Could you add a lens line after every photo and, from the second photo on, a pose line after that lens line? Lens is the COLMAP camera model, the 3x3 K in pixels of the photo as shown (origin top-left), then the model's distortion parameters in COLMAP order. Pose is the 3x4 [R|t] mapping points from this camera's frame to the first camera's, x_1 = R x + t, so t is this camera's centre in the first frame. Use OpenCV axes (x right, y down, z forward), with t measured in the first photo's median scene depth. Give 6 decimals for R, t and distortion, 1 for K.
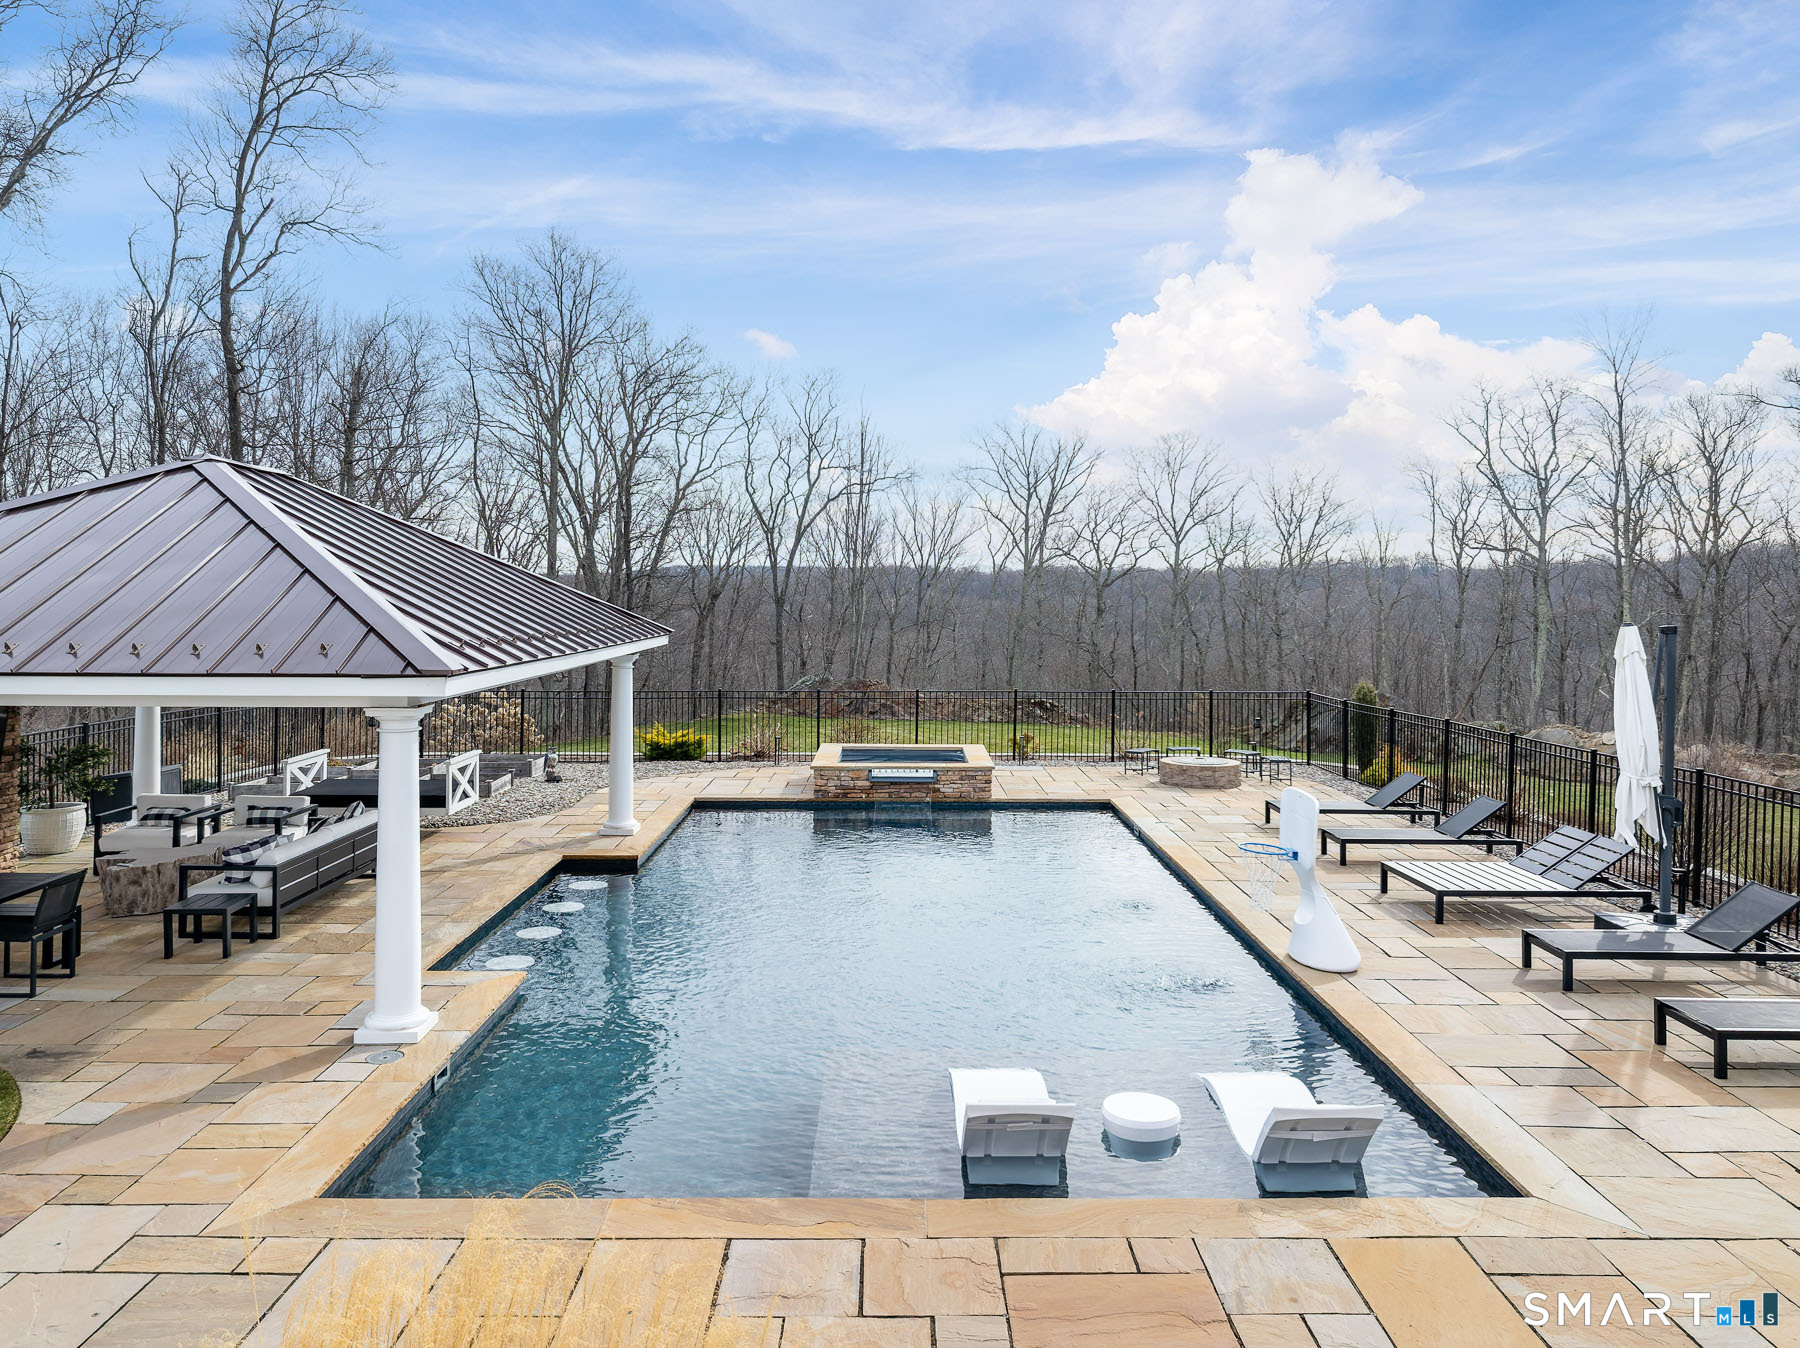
lens RADIAL K [[1249.7, 0, 899.1], [0, 1249.7, 594.9], [0, 0, 1]] dist [-0.001985, -0.000449]
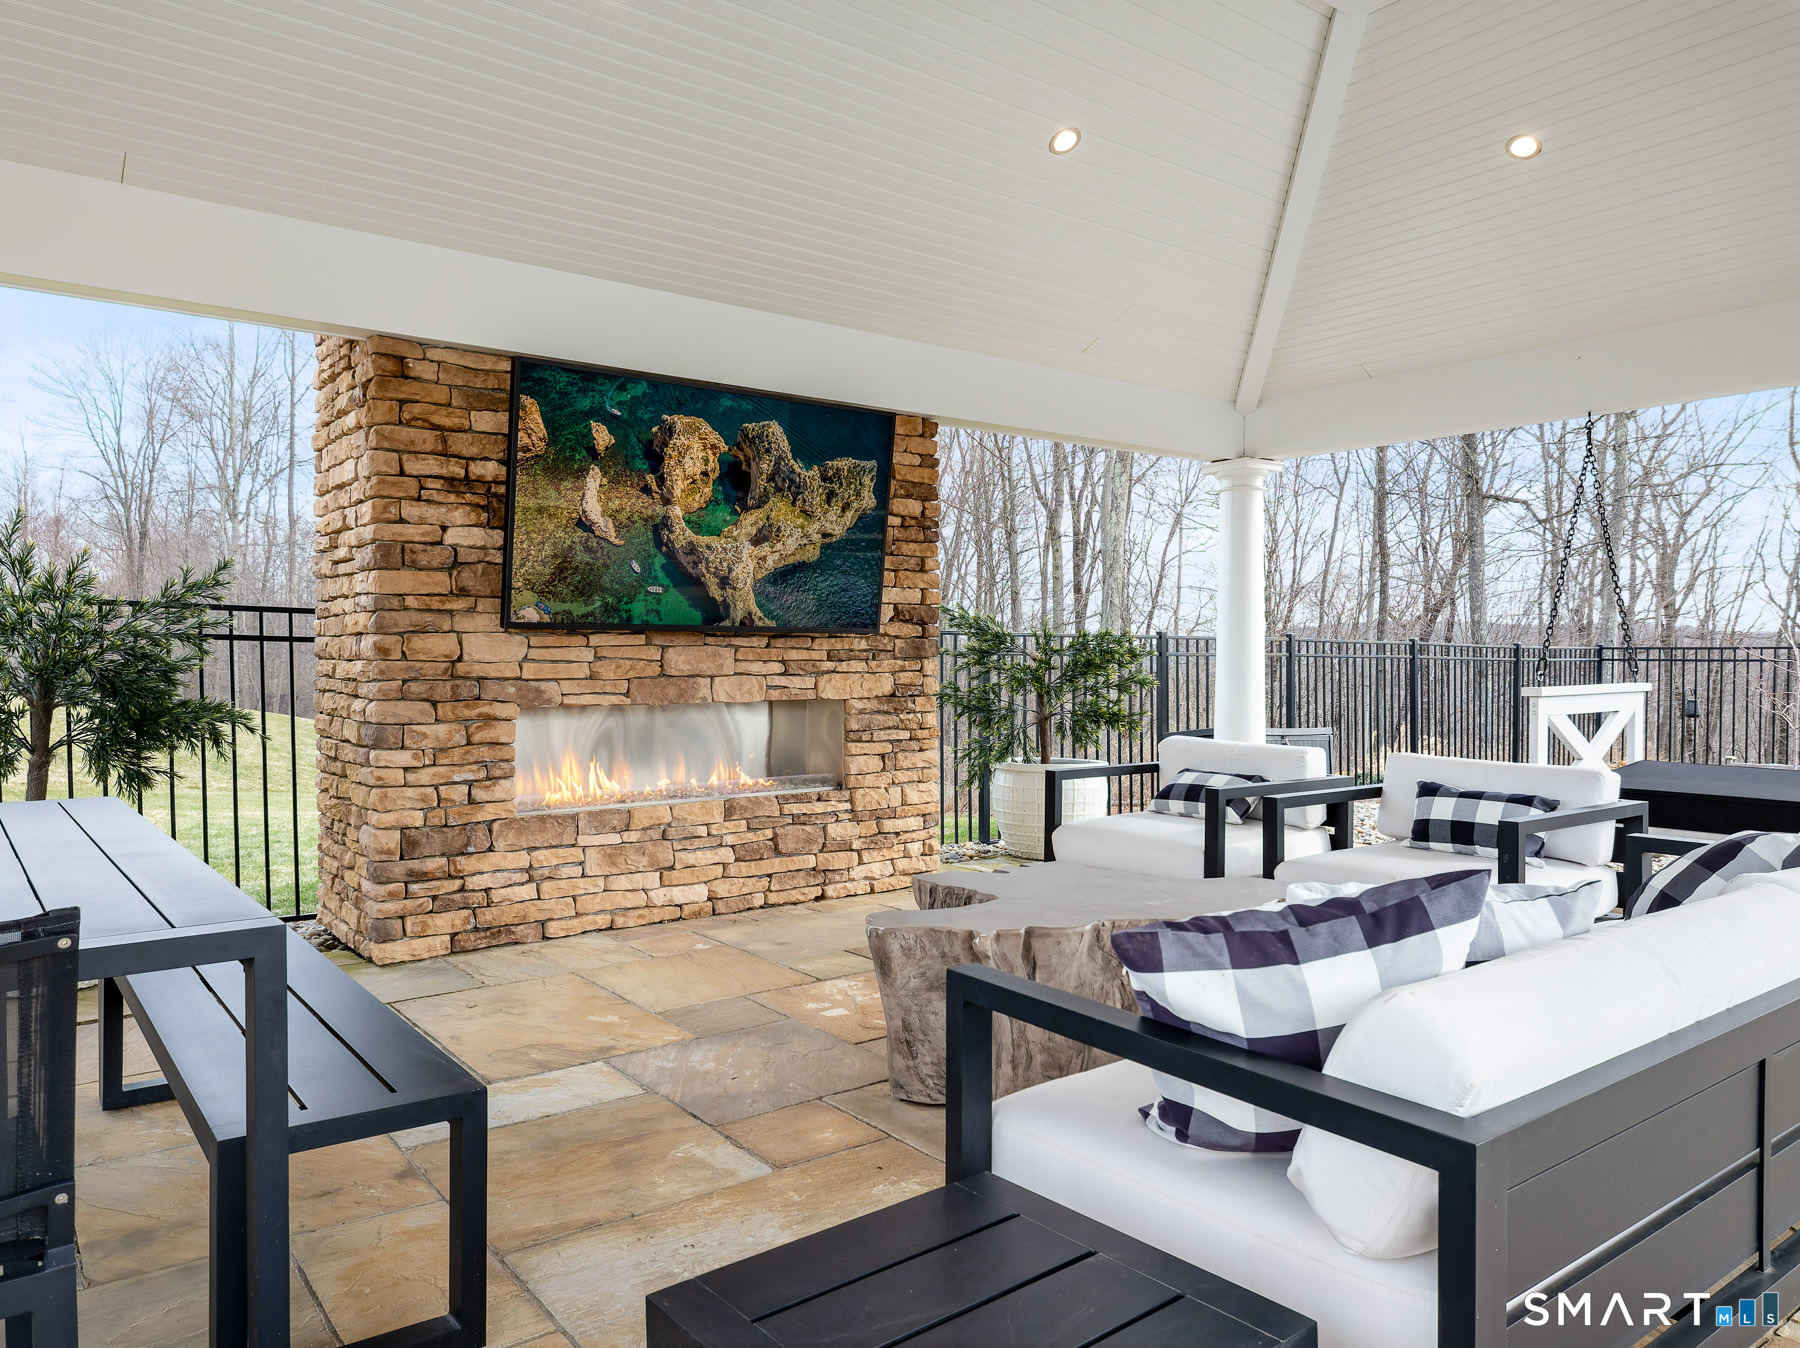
lens RADIAL K [[1251.1, 0, 914.7], [0, 1251.1, 654.6], [0, 0, 1]] dist [0.006854, -0.002103]
pose [[0.610626, -0.002661, -0.791915, -0.075764], [0.003440, 0.999994, -0.000708, 0.029759], [0.791912, -0.002291, 0.610631, 0.153753]]
